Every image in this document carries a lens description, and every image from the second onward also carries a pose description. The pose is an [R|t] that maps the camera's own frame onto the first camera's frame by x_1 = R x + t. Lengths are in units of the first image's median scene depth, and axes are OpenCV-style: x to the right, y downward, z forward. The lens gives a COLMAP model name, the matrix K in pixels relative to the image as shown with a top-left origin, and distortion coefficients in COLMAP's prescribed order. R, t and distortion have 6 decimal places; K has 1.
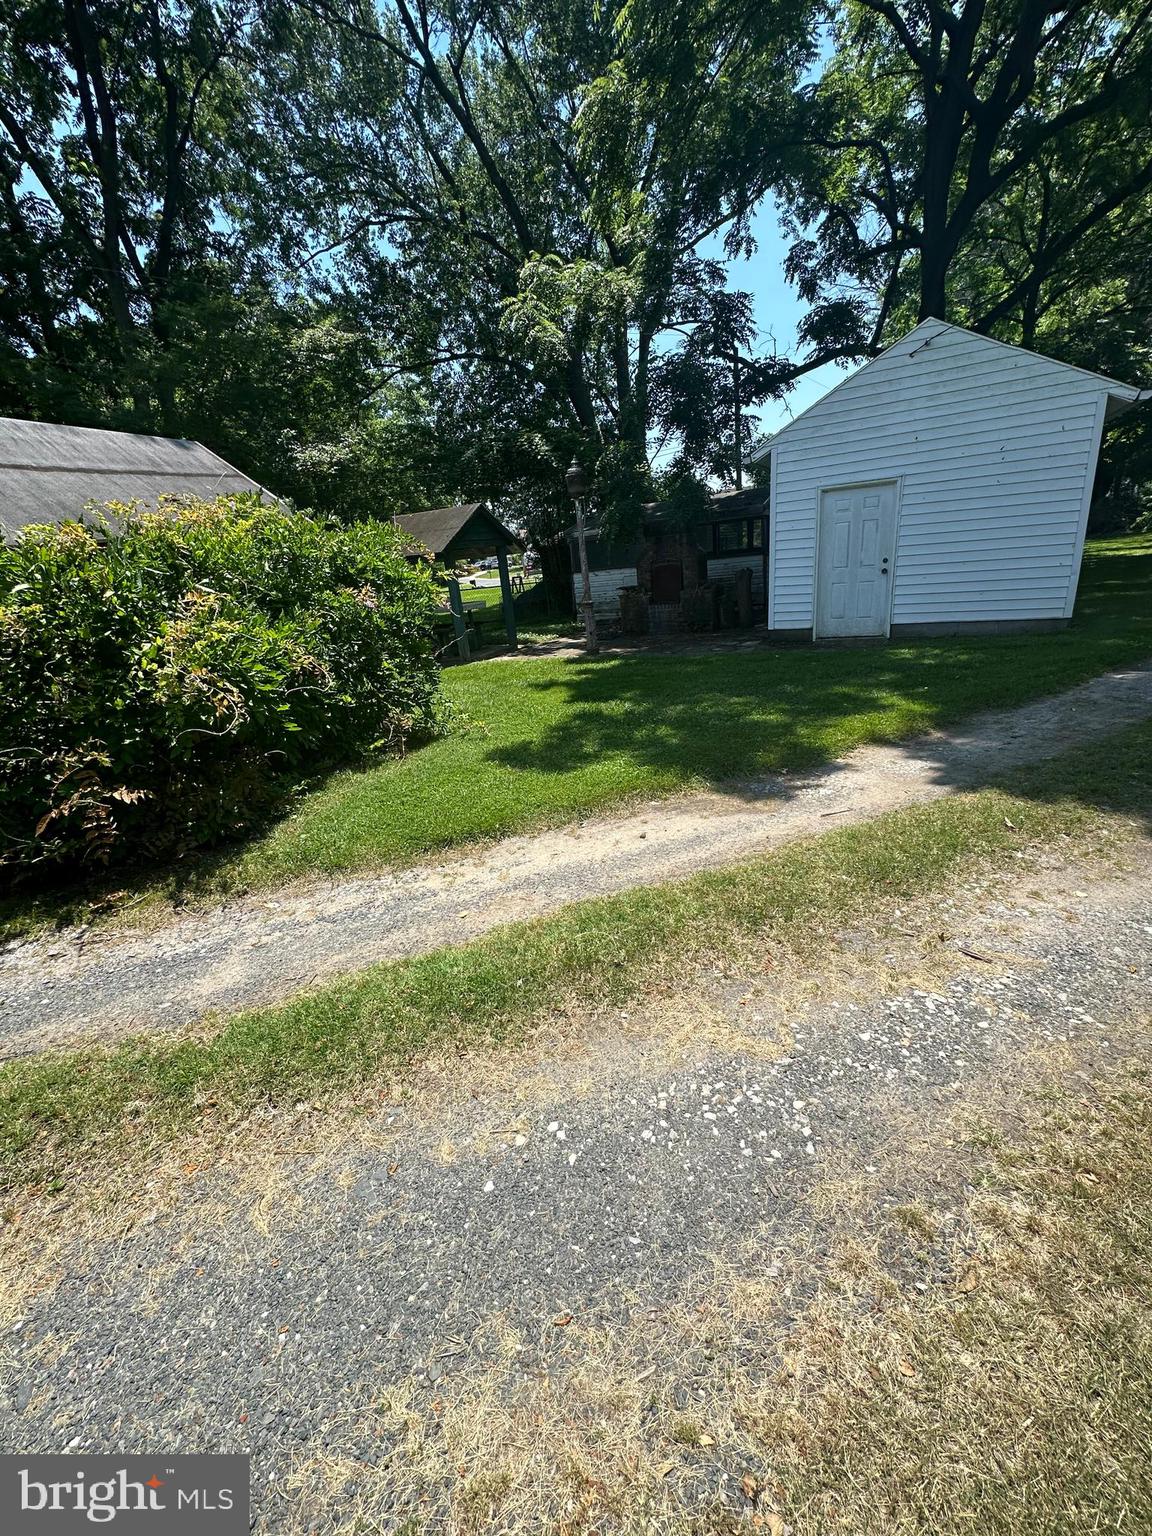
lens RADIAL K [[608.5, 0, 572.8], [0, 608.5, 768.4], [0, 0, 1]] dist [-0.005317, 0.000097]
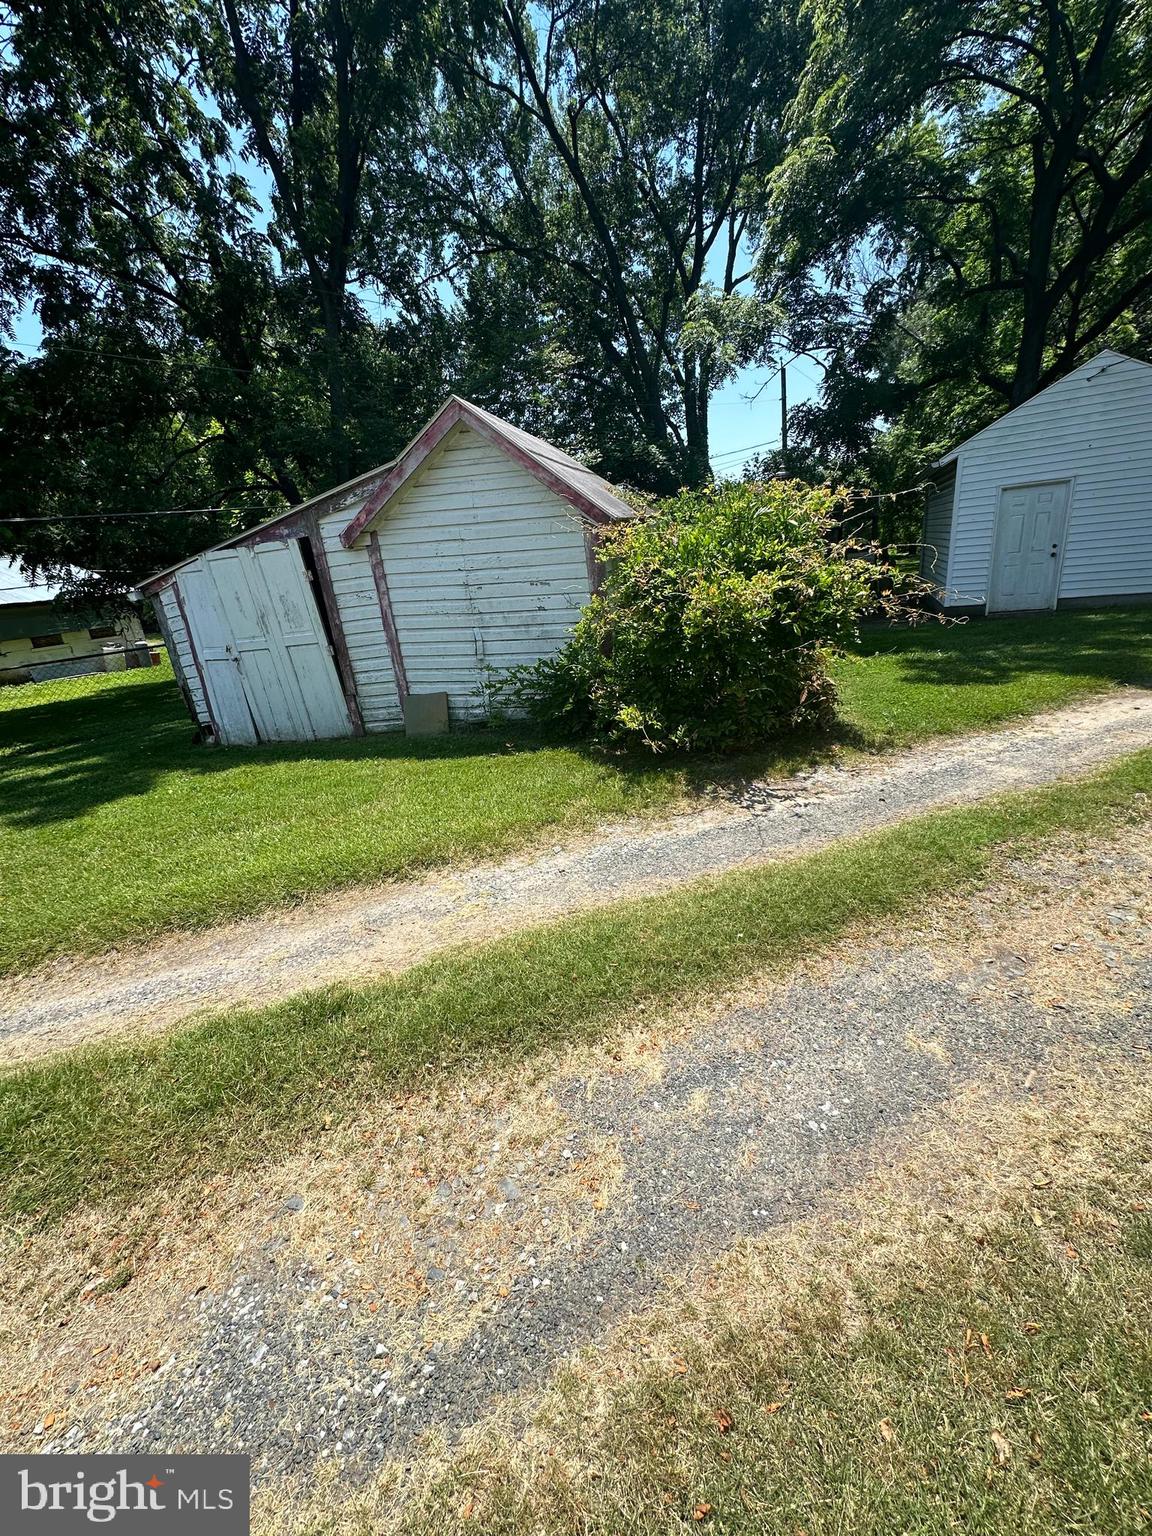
lens RADIAL K [[613.1, 0, 574.2], [0, 613.1, 766.8], [0, 0, 1]] dist [-0.003256, 0.000896]
pose [[0.997875, -0.028605, 0.058538, -0.875094], [0.030085, 0.999245, -0.024575, 0.163807], [-0.057791, 0.026284, 0.997983, -0.250126]]
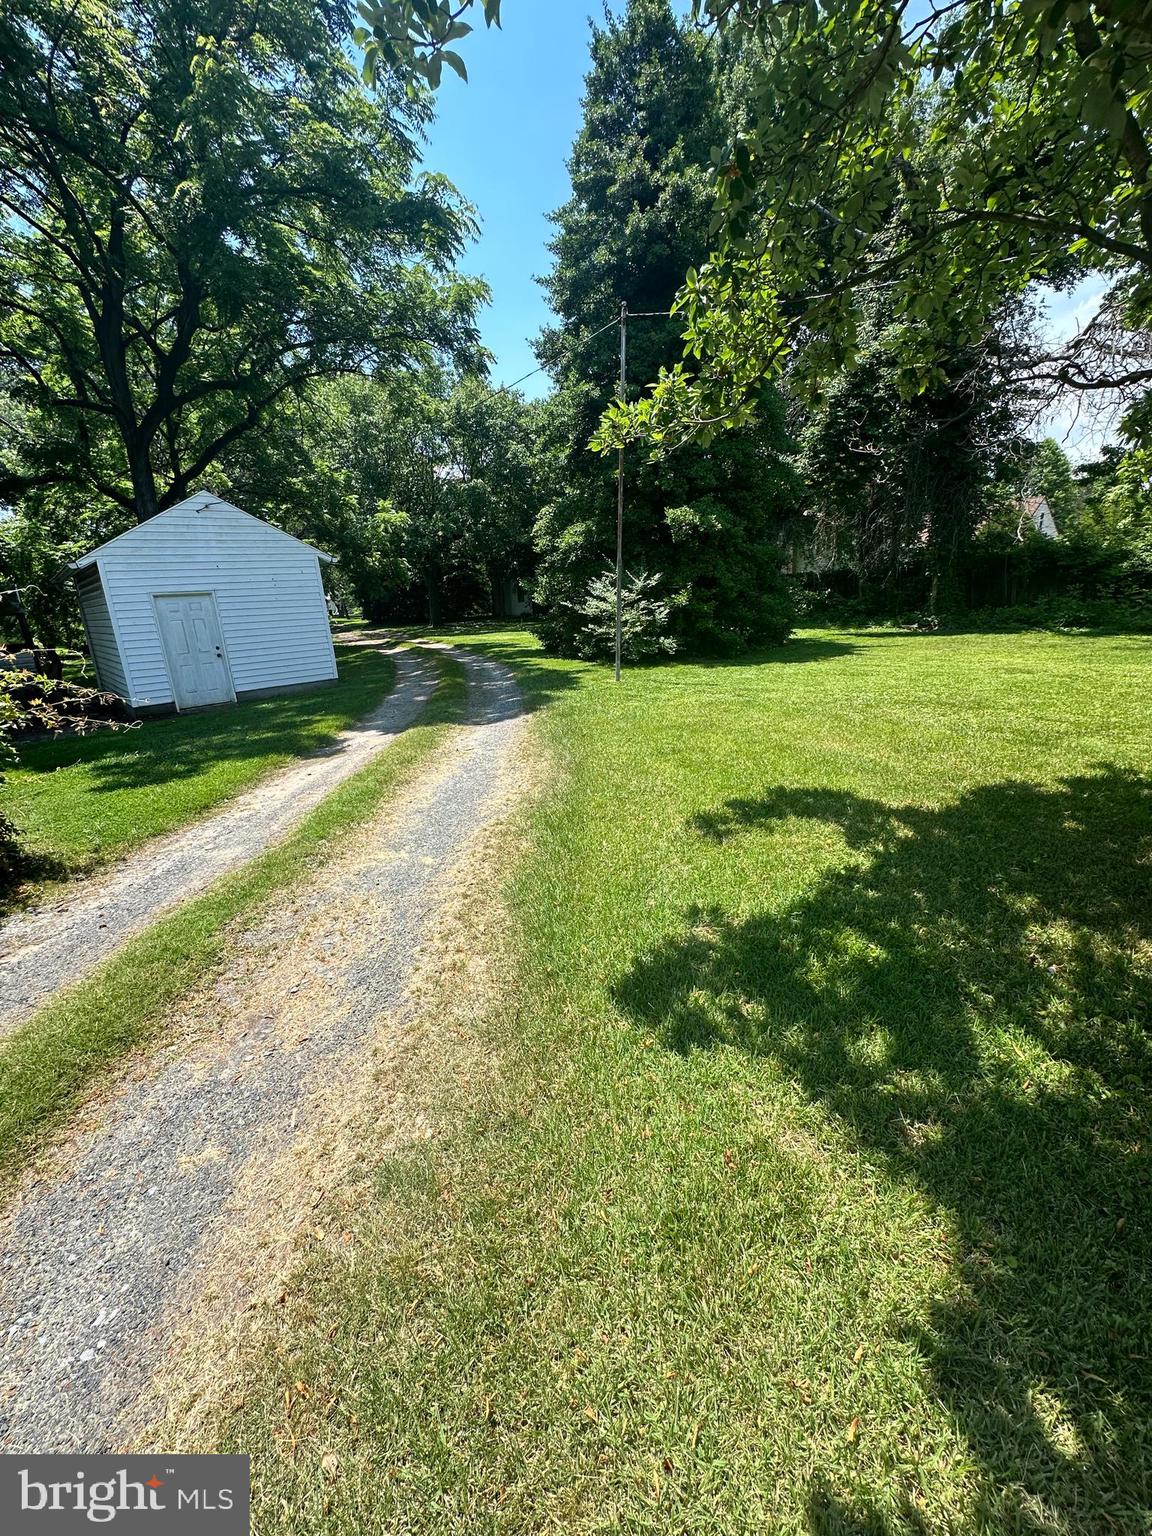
lens RADIAL K [[613.1, 0, 574.2], [0, 613.1, 766.8], [0, 0, 1]] dist [-0.003256, 0.000896]
pose [[0.356382, -0.182021, 0.916439, -0.854741], [0.334863, 0.940566, 0.056593, 0.167830], [-0.872272, 0.286713, 0.396153, -0.285739]]
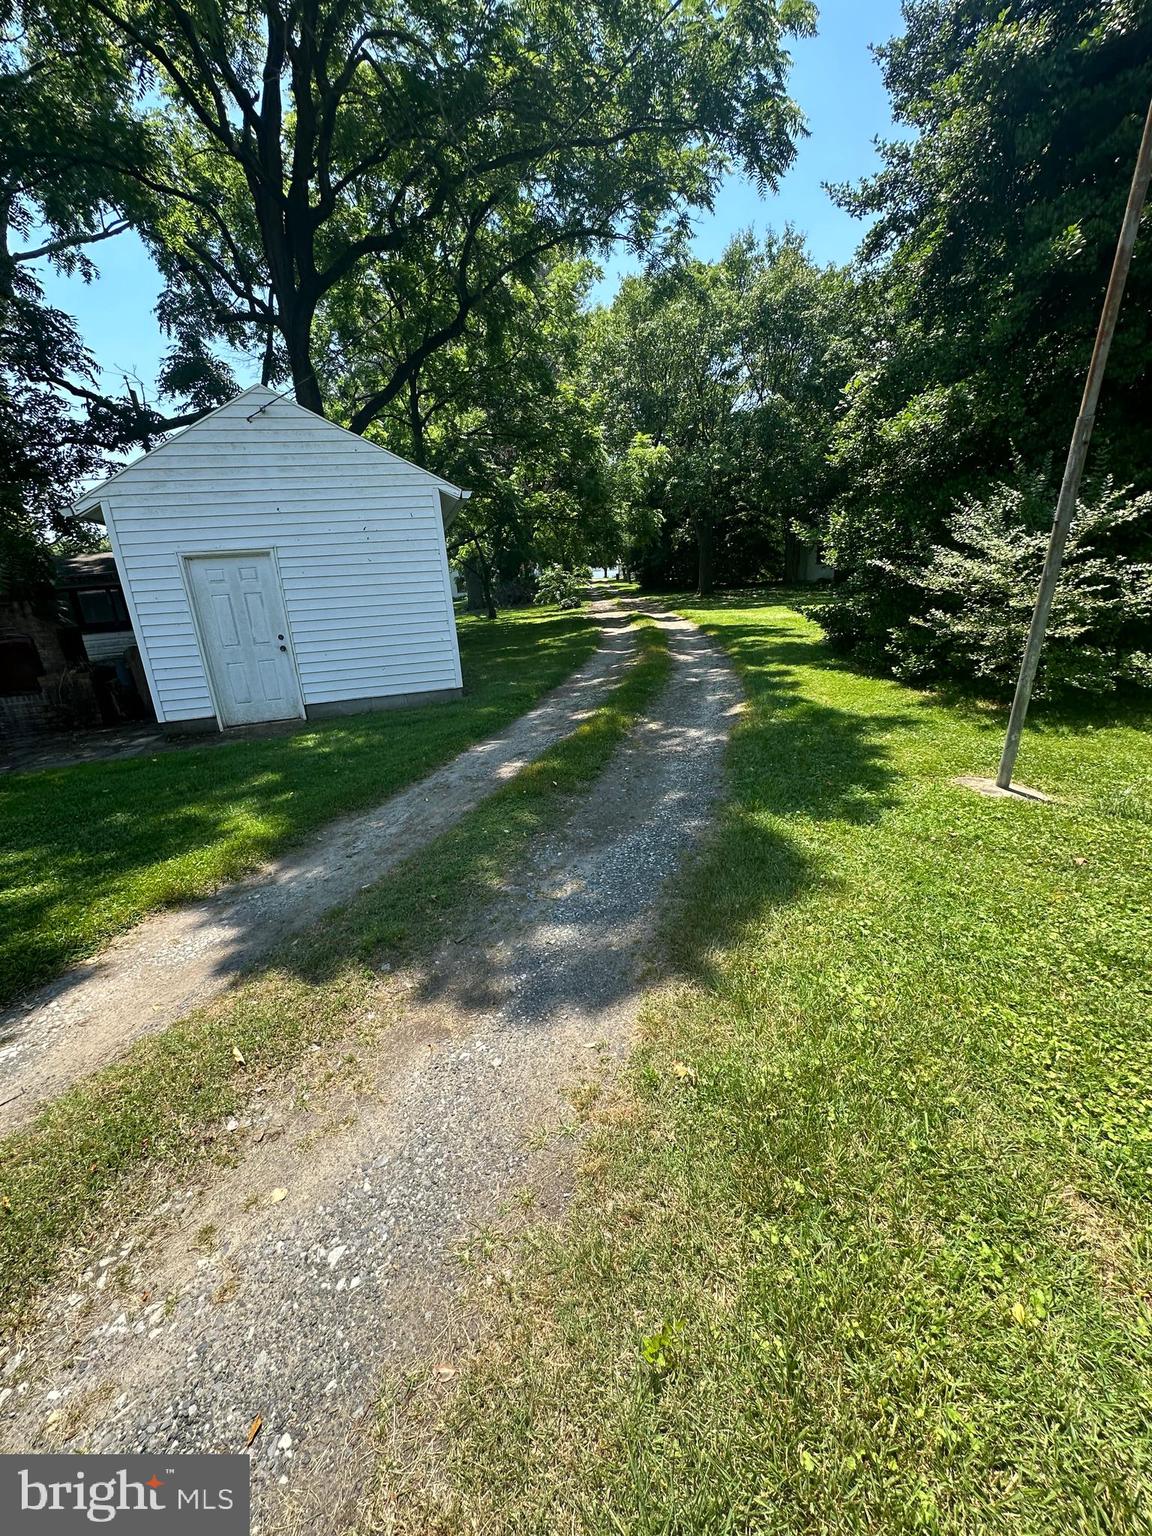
lens RADIAL K [[608.5, 0, 572.8], [0, 608.5, 768.4], [0, 0, 1]] dist [-0.005317, 0.000097]
pose [[0.737497, -0.156594, 0.656945, 0.351789], [0.218512, 0.975751, -0.012717, -0.077124], [-0.639024, 0.152929, 0.753831, 0.121616]]
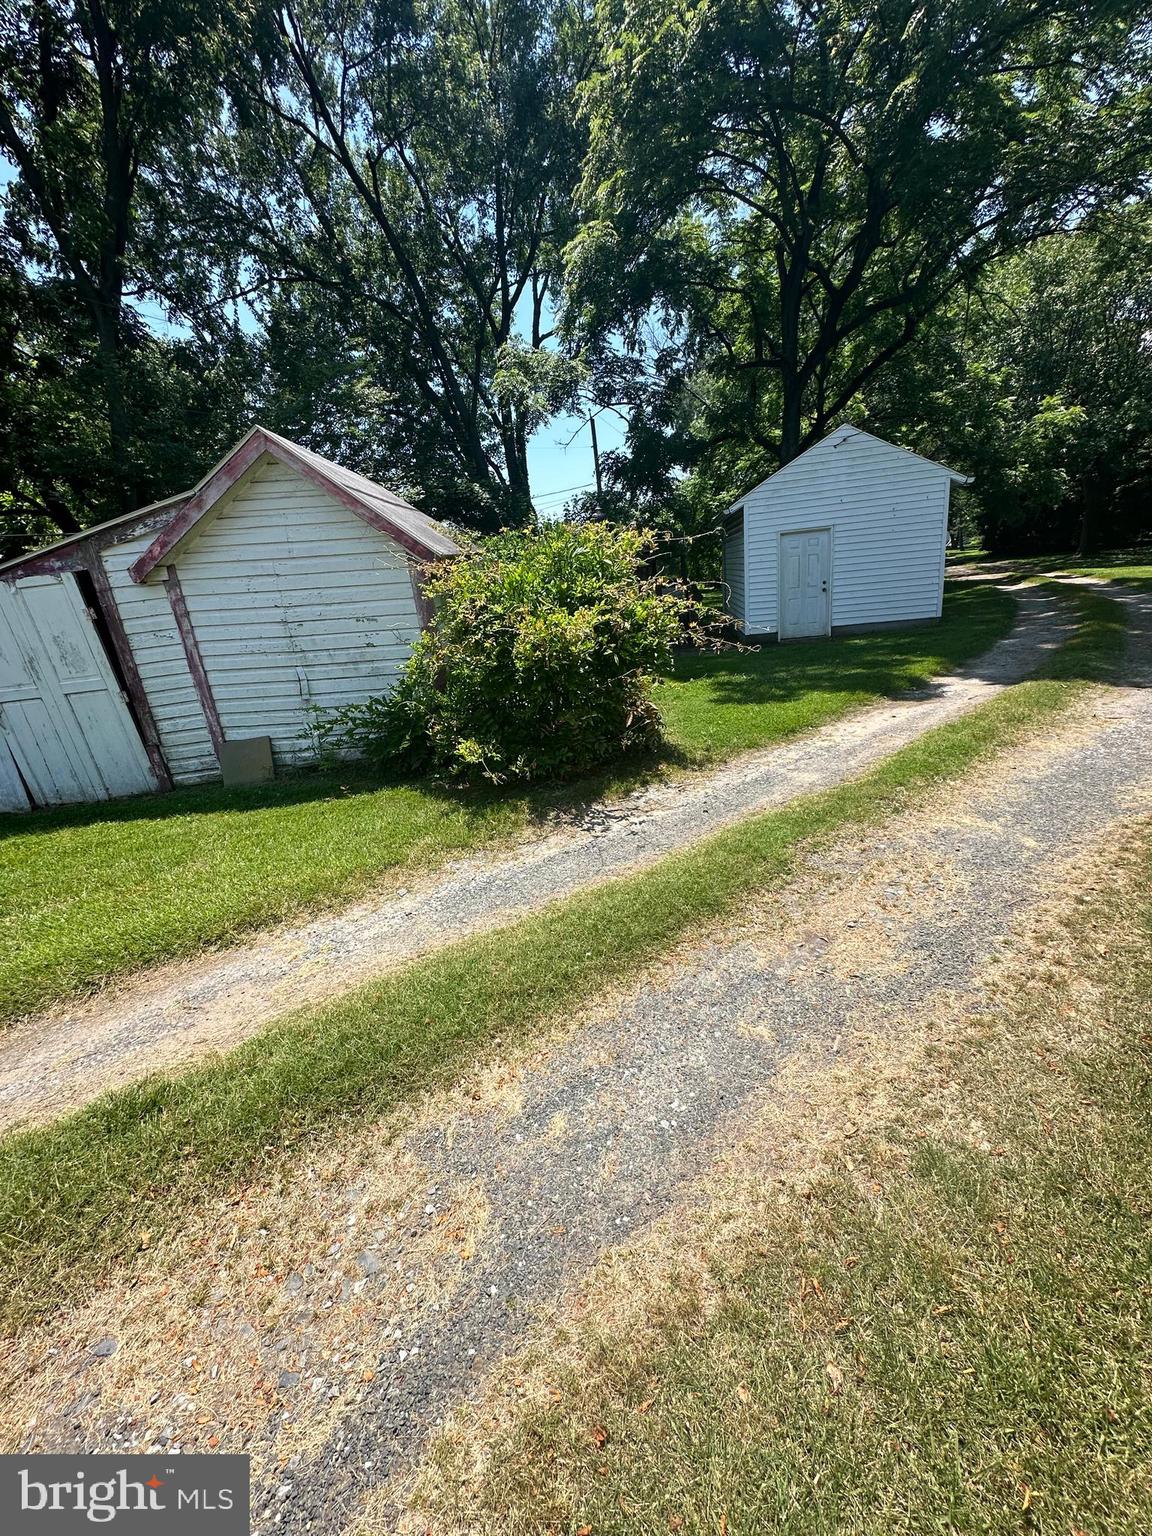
lens RADIAL K [[613.1, 0, 574.2], [0, 613.1, 766.8], [0, 0, 1]] dist [-0.003256, 0.000896]
pose [[0.947821, -0.095072, 0.304298, -0.869368], [0.117380, 0.991516, -0.055833, 0.163218], [-0.296408, 0.088638, 0.950939, -0.259296]]
